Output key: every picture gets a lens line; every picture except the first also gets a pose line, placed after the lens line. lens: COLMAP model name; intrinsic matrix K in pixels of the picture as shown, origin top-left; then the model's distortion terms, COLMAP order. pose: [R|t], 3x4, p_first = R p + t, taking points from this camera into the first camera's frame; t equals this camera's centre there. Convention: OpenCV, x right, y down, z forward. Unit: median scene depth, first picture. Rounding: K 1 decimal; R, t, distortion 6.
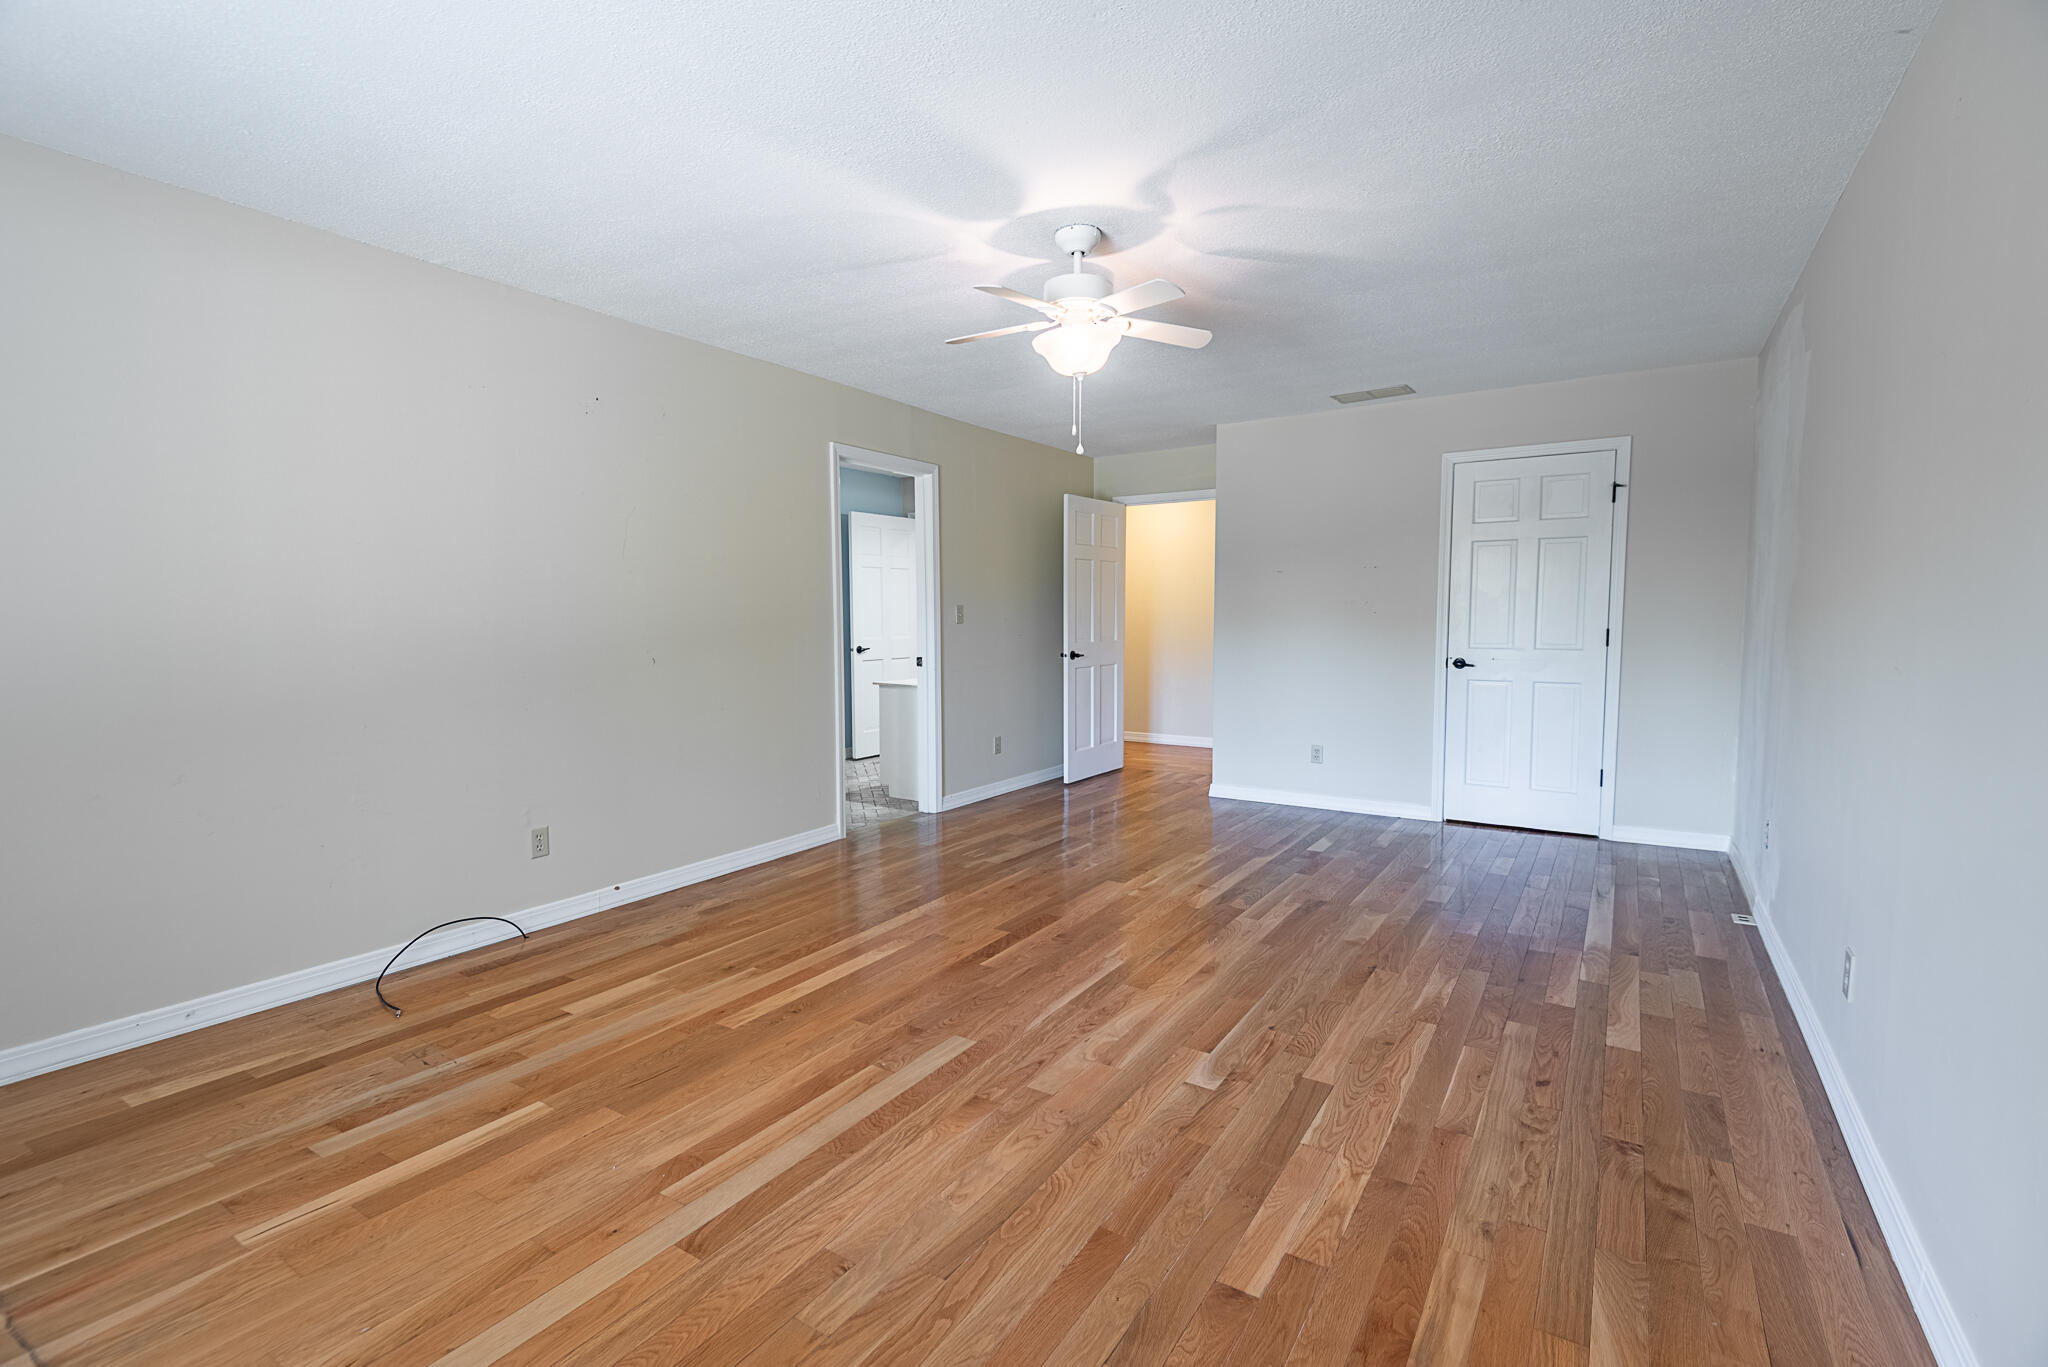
lens RADIAL K [[939.2, 0, 1020.7], [0, 939.2, 679.9], [0, 0, 1]] dist [0.033342, -0.023280]
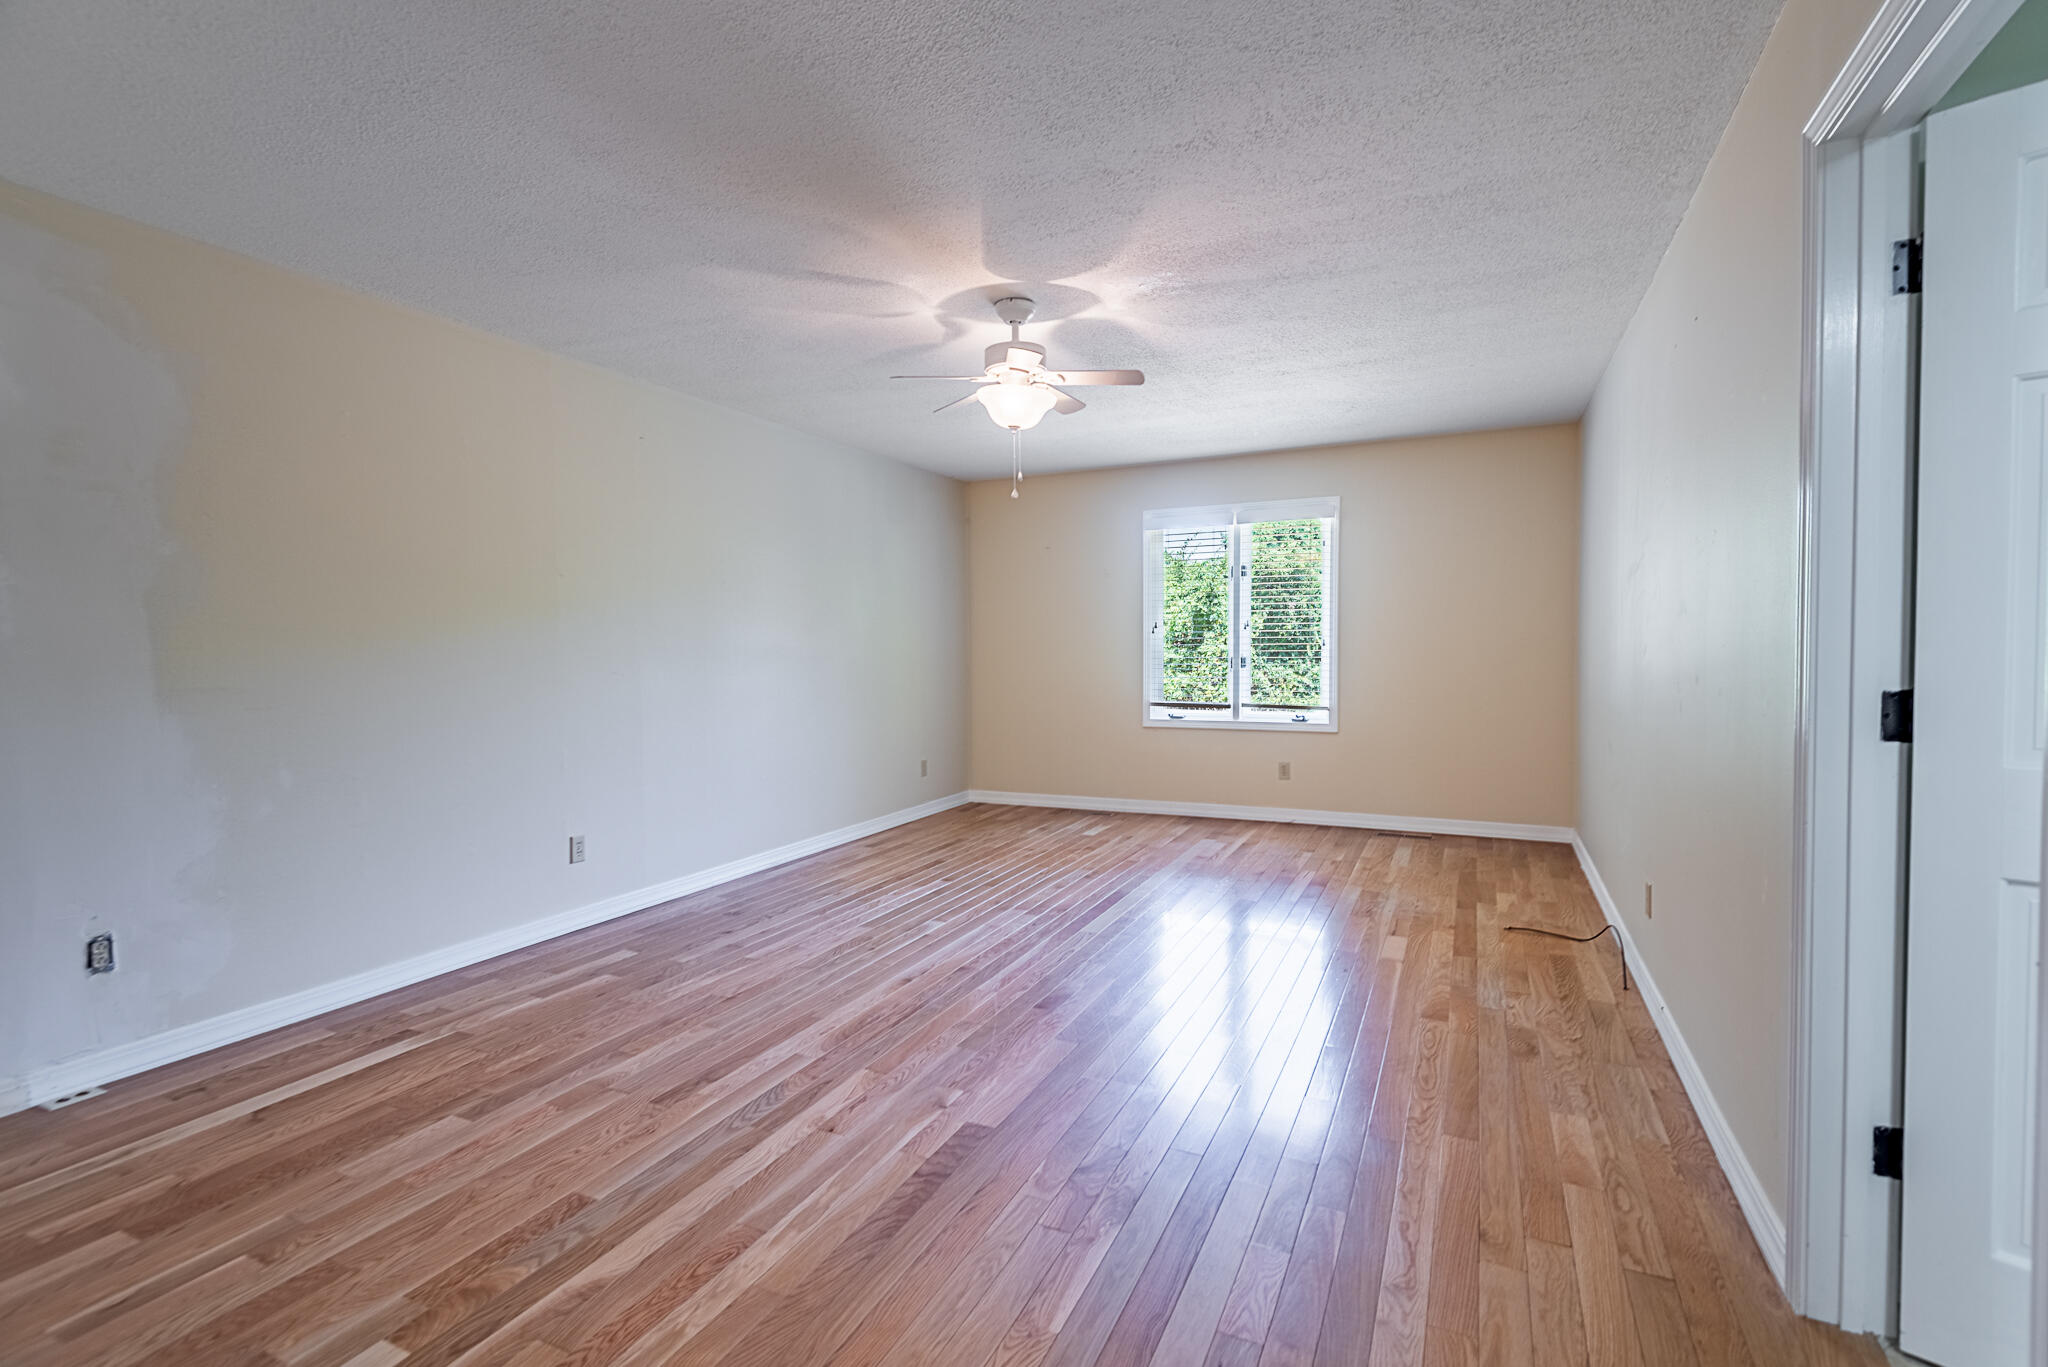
lens RADIAL K [[939.2, 0, 1020.7], [0, 939.2, 679.9], [0, 0, 1]] dist [0.033342, -0.023280]
pose [[-0.991272, 0.016414, -0.130809, 0.192365], [0.002000, 0.993977, 0.109573, -0.140727], [0.131820, 0.108355, -0.985334, 1.992517]]
